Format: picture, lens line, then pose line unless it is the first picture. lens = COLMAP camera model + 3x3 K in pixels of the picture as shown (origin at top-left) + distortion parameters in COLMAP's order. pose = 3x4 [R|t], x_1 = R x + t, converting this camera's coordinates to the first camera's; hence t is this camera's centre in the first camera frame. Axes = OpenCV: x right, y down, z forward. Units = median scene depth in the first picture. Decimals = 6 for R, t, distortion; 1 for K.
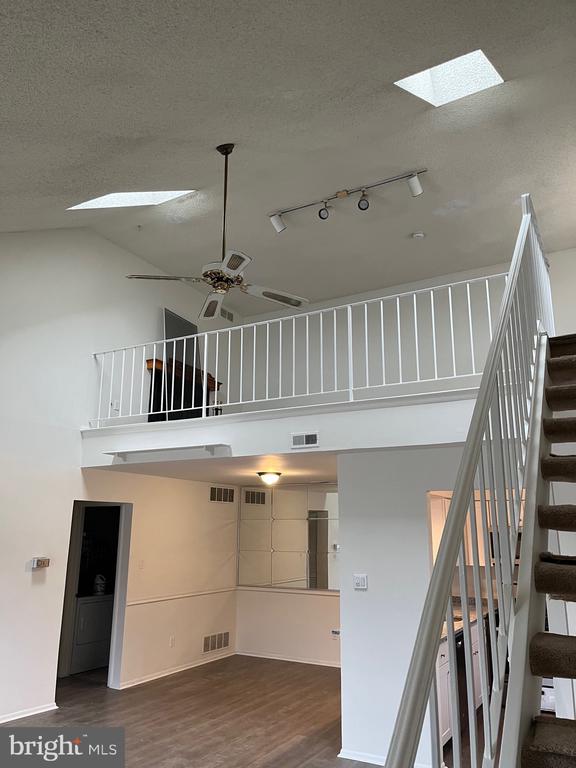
lens RADIAL K [[581.1, 0, 288.0], [0, 581.1, 384.0], [0, 0, 1]] dist [0.043071, -0.026482]
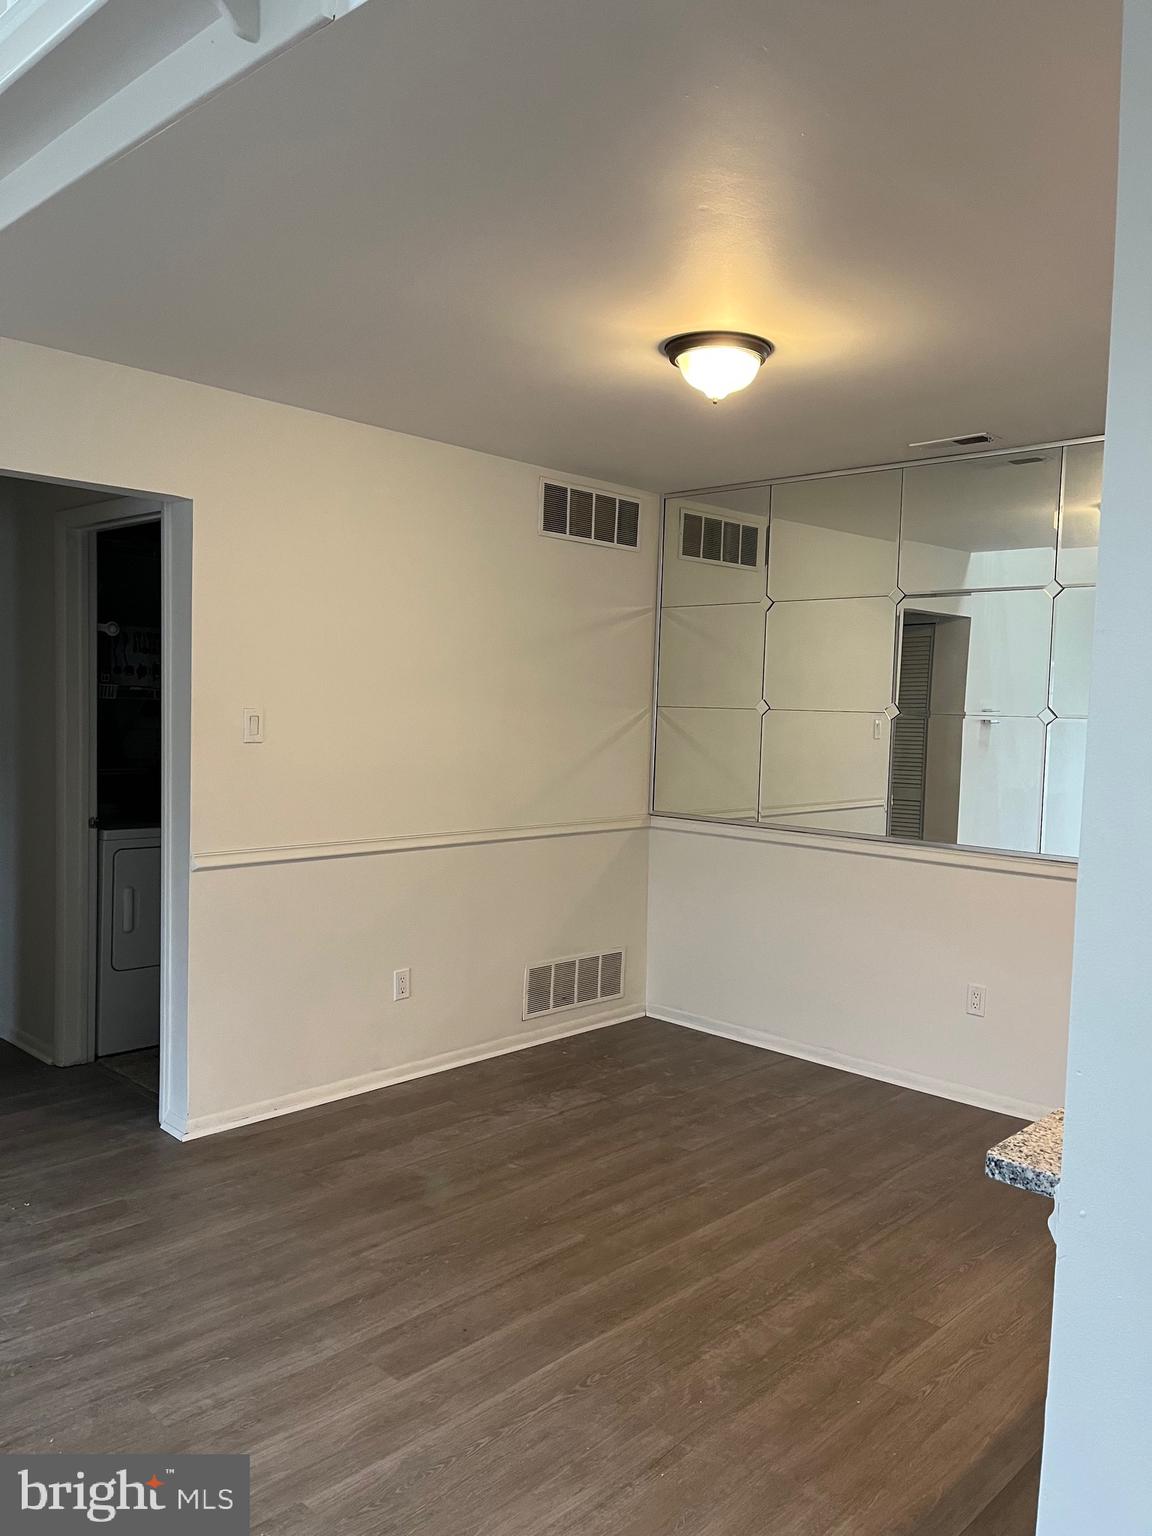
lens RADIAL K [[1146.7, 0, 606.7], [0, 1146.7, 775.0], [0, 0, 1]] dist [0.055217, -0.001263]
pose [[0.973353, 0.037782, -0.226177, 0.031332], [0.031851, 0.954496, 0.296518, 0.169003], [0.227088, -0.295821, 0.927858, 0.513221]]
